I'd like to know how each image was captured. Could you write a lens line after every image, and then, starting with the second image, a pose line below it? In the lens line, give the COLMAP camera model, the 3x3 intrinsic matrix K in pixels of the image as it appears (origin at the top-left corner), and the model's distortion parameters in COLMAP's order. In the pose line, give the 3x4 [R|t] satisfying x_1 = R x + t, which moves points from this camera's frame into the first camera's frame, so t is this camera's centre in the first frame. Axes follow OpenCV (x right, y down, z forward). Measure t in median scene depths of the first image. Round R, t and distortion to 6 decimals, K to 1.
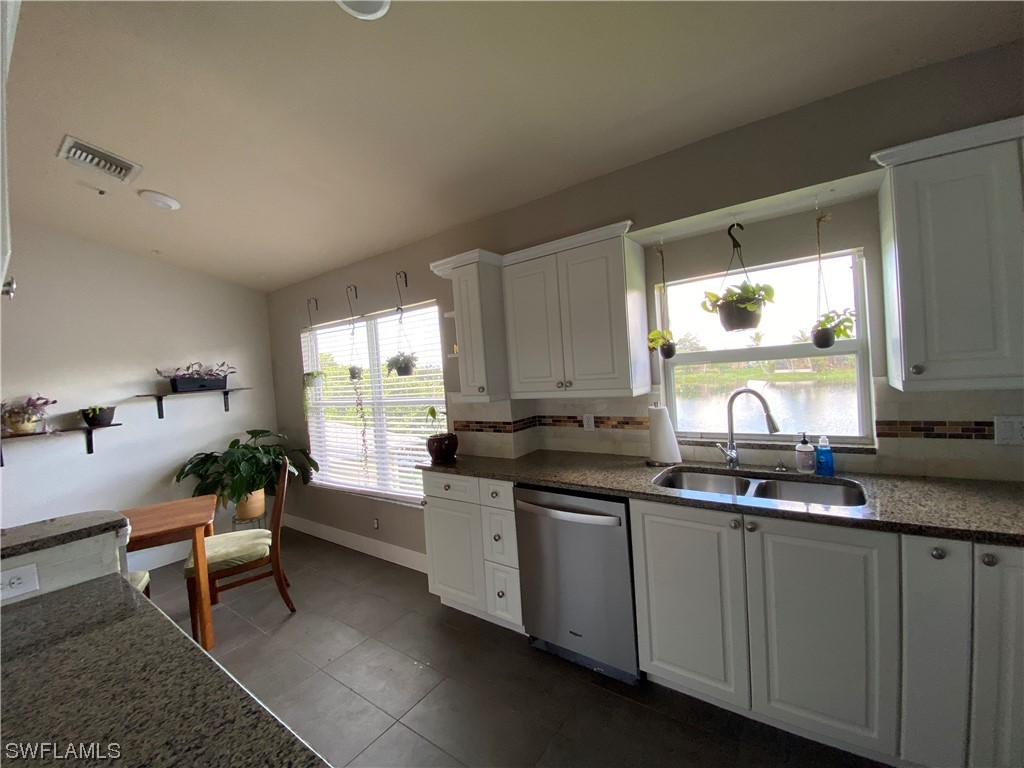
lens RADIAL K [[415.9, 0, 510.4], [0, 415.9, 380.1], [0, 0, 1]] dist [0.026943, -0.023563]
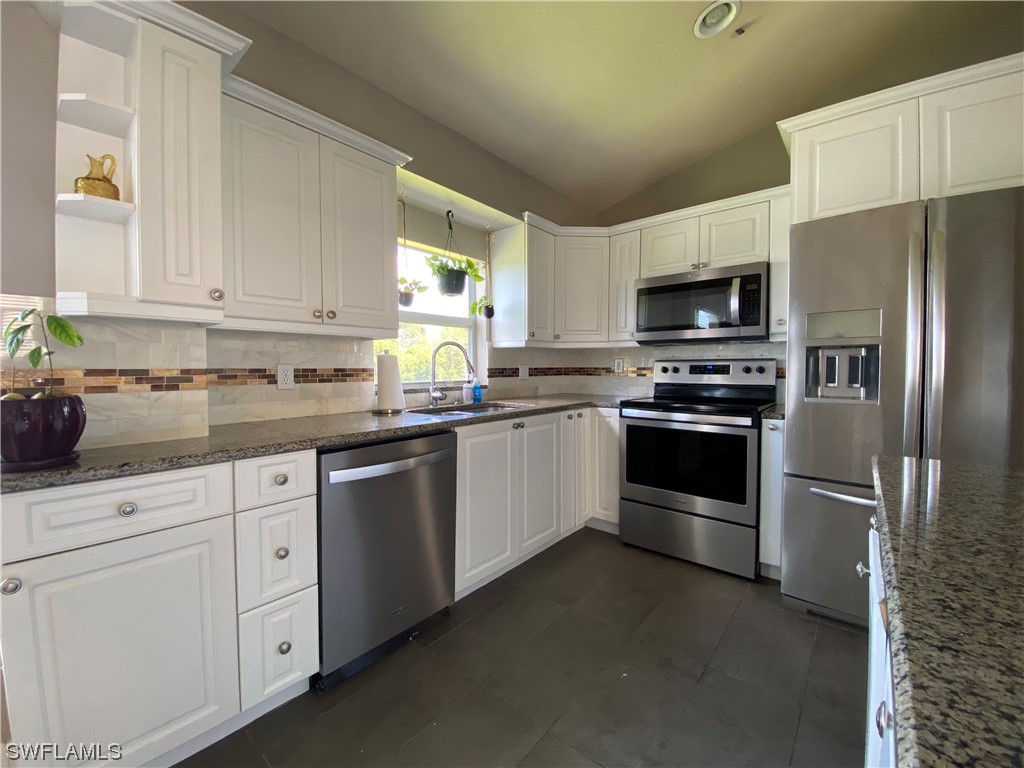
lens RADIAL K [[415.9, 0, 510.4], [0, 415.9, 380.1], [0, 0, 1]] dist [0.026943, -0.023563]
pose [[0.061770, 0.038412, 0.997351, -0.694873], [0.025153, 0.998882, -0.040029, 0.194350], [-0.997773, 0.027559, 0.060734, 0.741359]]
